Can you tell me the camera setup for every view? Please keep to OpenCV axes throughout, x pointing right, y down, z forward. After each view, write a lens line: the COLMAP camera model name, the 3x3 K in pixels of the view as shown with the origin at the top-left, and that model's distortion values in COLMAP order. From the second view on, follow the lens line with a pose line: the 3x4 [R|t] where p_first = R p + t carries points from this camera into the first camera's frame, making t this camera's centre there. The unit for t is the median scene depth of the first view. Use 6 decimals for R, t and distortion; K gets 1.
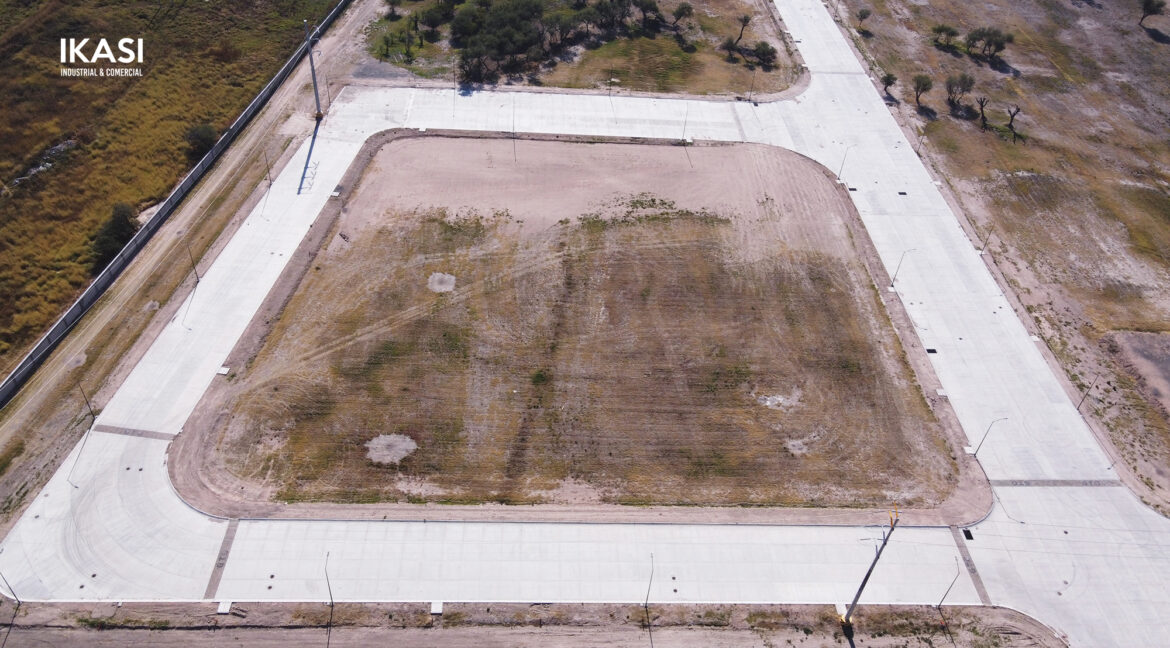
lens RADIAL K [[899.4, 0, 583.5], [0, 899.4, 318.5], [0, 0, 1]] dist [-0.005696, 0.039835]
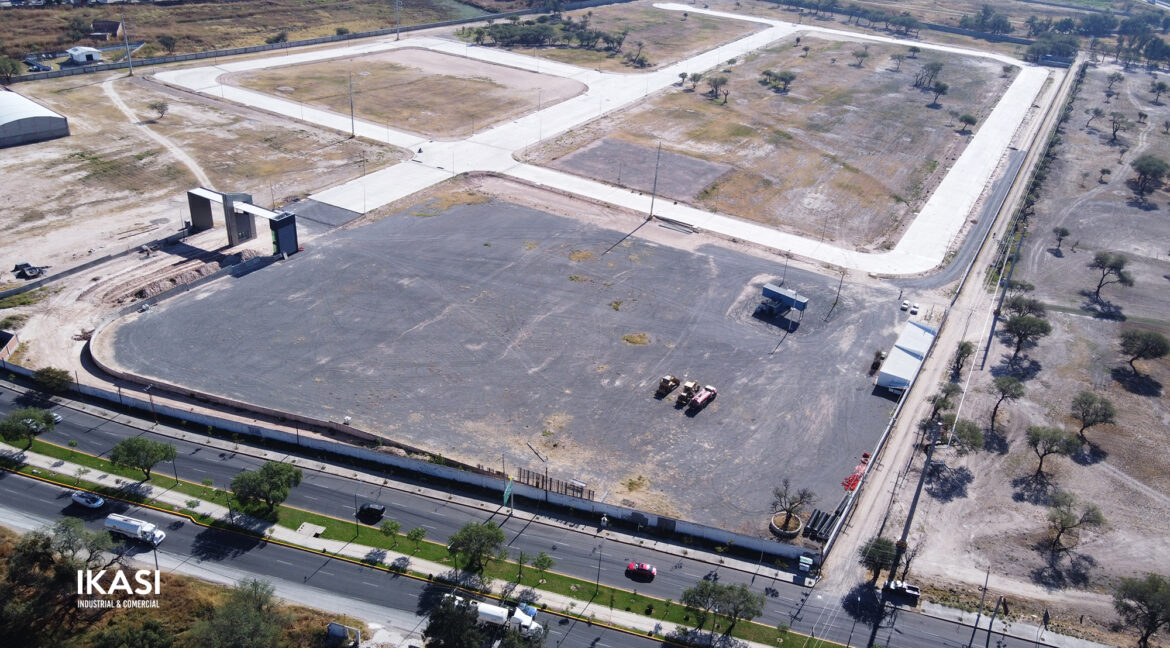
lens RADIAL K [[899.4, 0, 583.5], [0, 899.4, 318.5], [0, 0, 1]] dist [-0.005696, 0.039835]
pose [[0.846426, 0.246108, -0.472222, 1.252205], [-0.354147, 0.922414, -0.154050, 0.558758], [0.397671, 0.297628, 0.867914, -0.476348]]
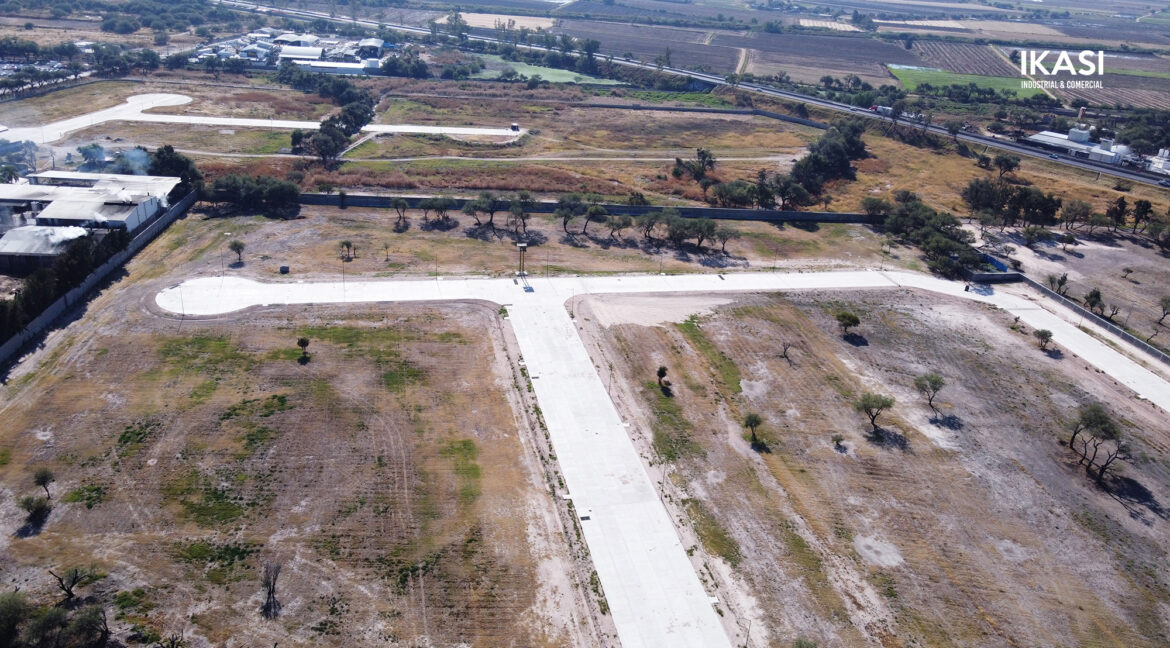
lens RADIAL K [[899.4, 0, 583.5], [0, 899.4, 318.5], [0, 0, 1]] dist [-0.005696, 0.039835]
pose [[0.984877, -0.070579, 0.158226, 0.181755], [0.111521, 0.957164, -0.267206, -0.511365], [-0.132589, 0.280811, 0.950561, 0.690109]]
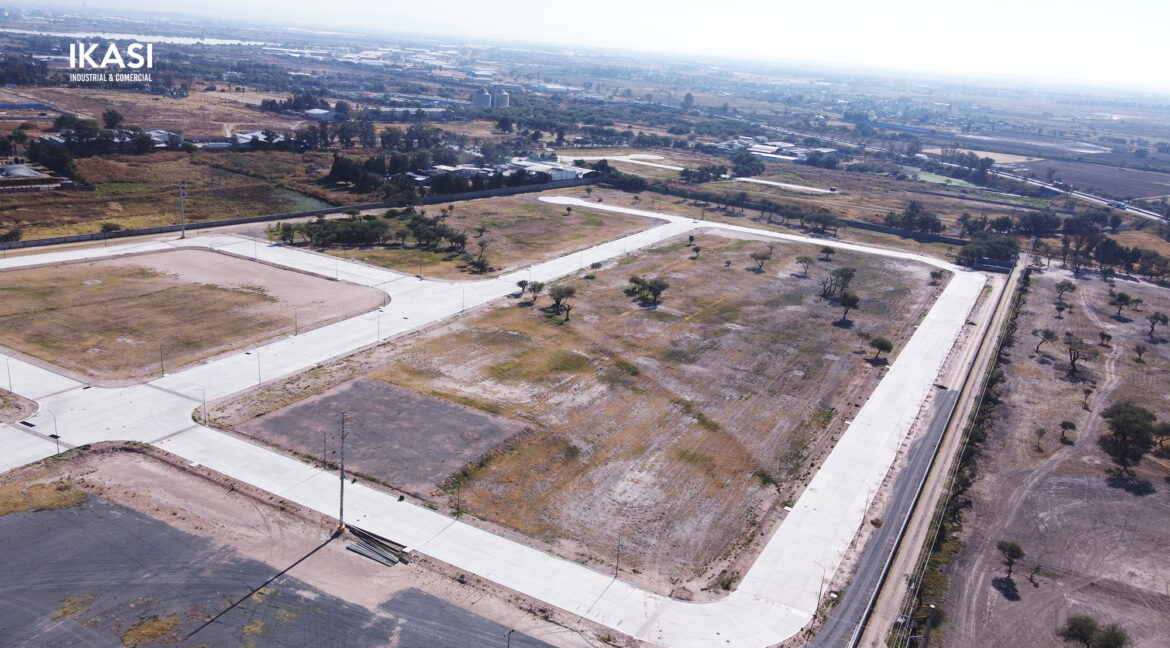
lens RADIAL K [[899.4, 0, 583.5], [0, 899.4, 318.5], [0, 0, 1]] dist [-0.005696, 0.039835]
pose [[0.860186, 0.146482, -0.488490, 1.226406], [-0.345477, 0.871964, -0.346879, 0.240353], [0.375134, 0.467143, 0.800657, -0.010532]]
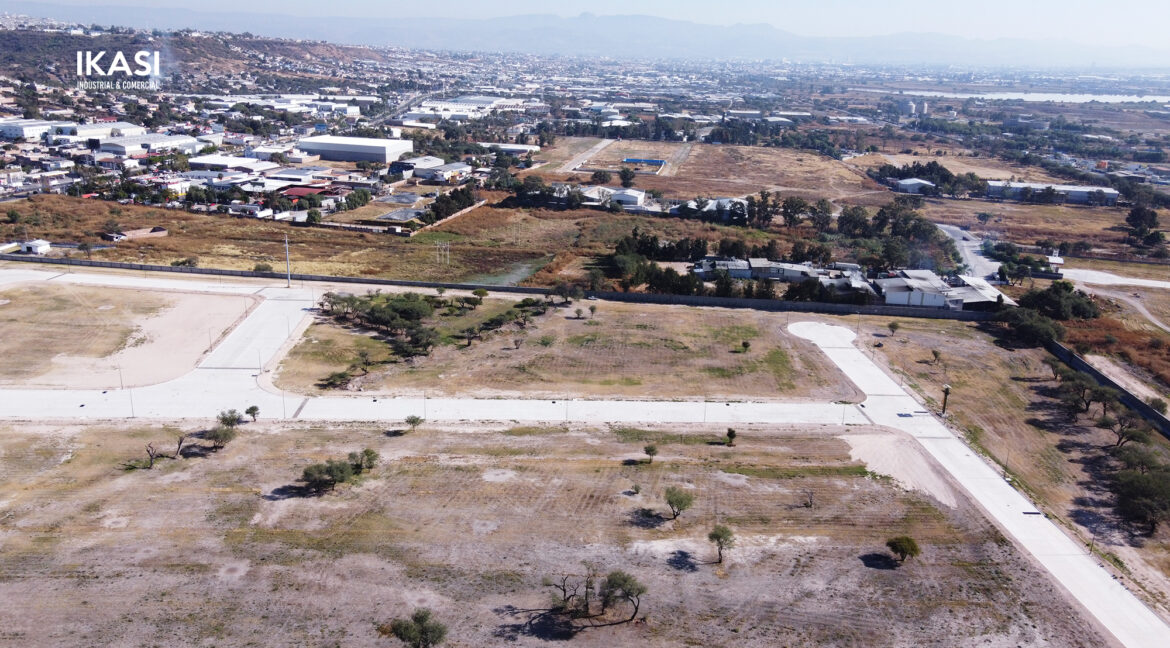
lens RADIAL K [[899.4, 0, 583.5], [0, 899.4, 318.5], [0, 0, 1]] dist [-0.005696, 0.039835]
pose [[0.025485, 0.225949, -0.973806, 1.526997], [-0.673577, 0.723677, 0.150284, -0.863521], [0.738677, 0.652103, 0.170637, 1.181736]]
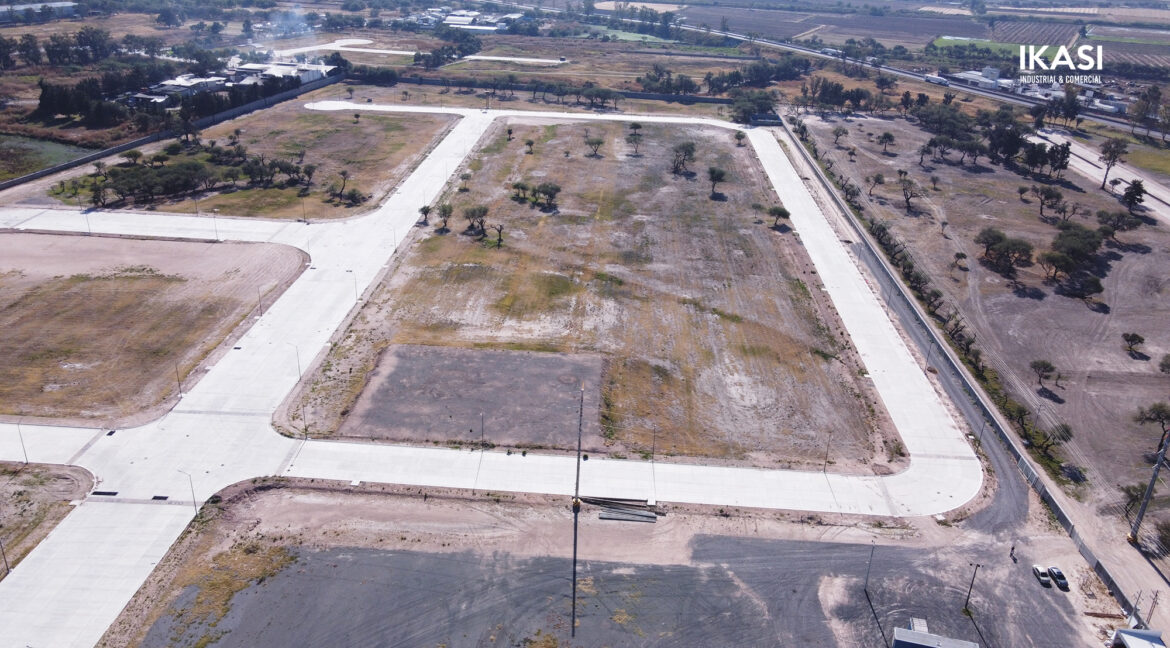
lens RADIAL K [[899.4, 0, 583.5], [0, 899.4, 318.5], [0, 0, 1]] dist [-0.005696, 0.039835]
pose [[0.994969, 0.010099, -0.099671, 0.786979], [-0.038690, 0.956453, -0.289312, 0.273571], [0.092409, 0.291712, 0.952032, -0.163985]]
